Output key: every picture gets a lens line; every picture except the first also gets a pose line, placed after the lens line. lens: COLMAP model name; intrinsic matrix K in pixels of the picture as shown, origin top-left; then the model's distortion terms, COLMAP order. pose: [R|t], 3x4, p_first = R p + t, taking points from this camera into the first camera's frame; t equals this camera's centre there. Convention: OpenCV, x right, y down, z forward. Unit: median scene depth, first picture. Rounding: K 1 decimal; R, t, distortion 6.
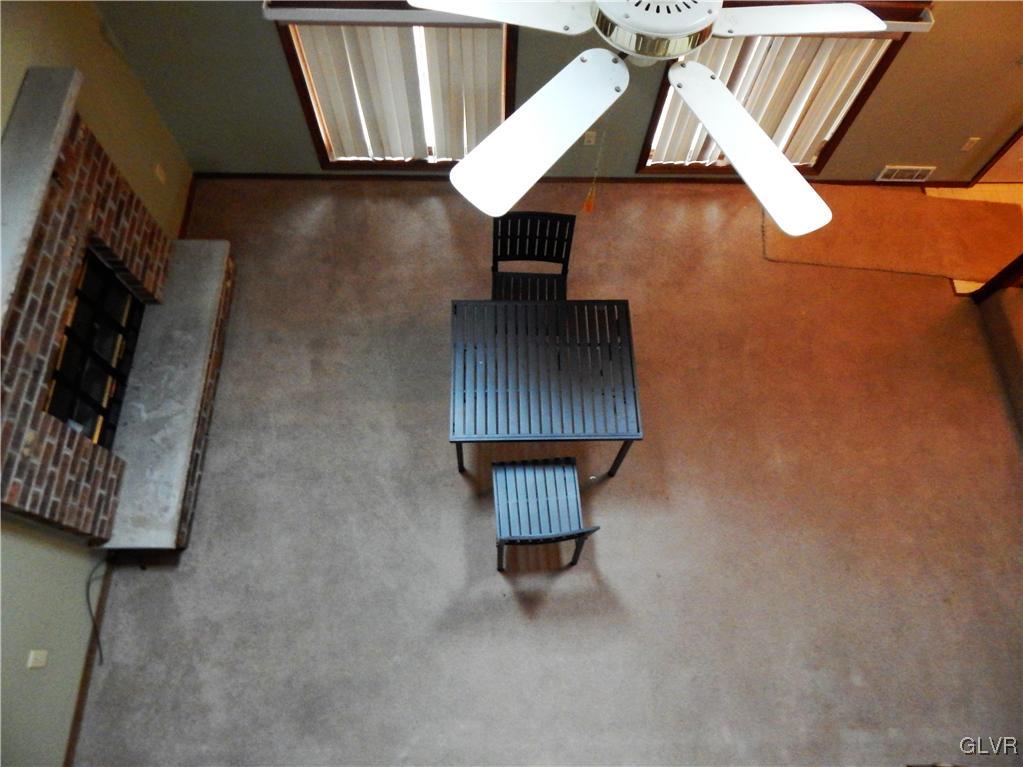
lens RADIAL K [[687.8, 0, 514.4], [0, 687.8, 380.3], [0, 0, 1]] dist [-0.004008, -0.001248]
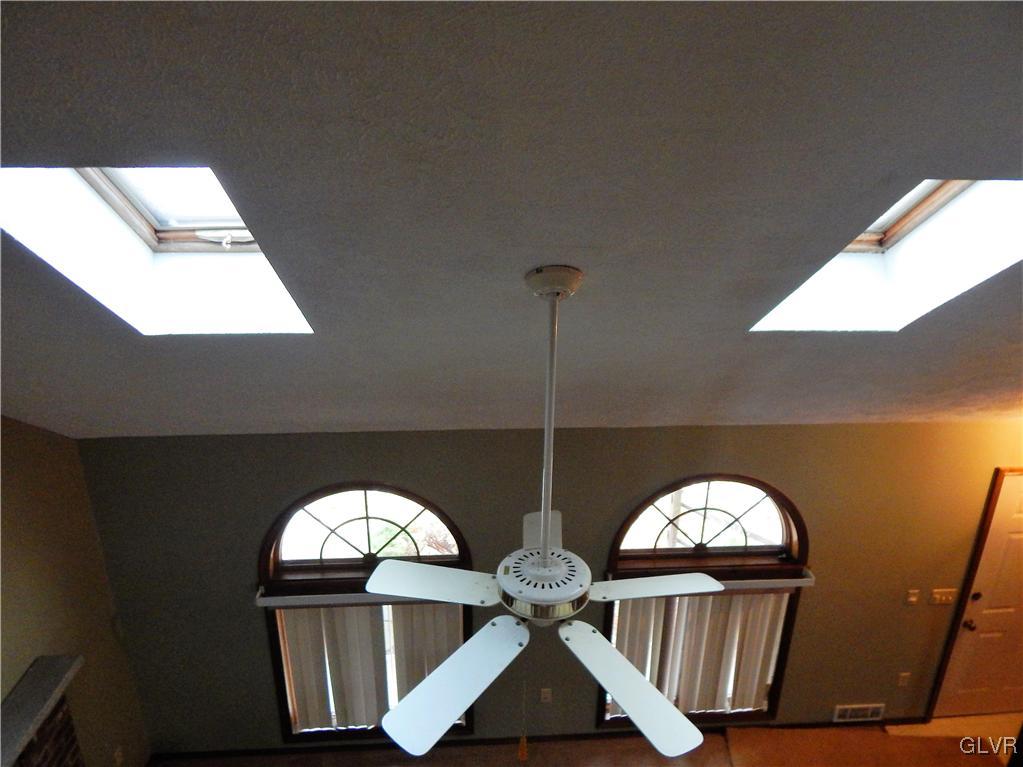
lens RADIAL K [[687.8, 0, 514.4], [0, 687.8, 380.3], [0, 0, 1]] dist [-0.004008, -0.001248]
pose [[0.998229, -0.039350, 0.044609, 0.047908], [0.059355, 0.708367, -0.703344, 0.063478], [-0.003923, 0.704747, 0.709448, -0.127457]]
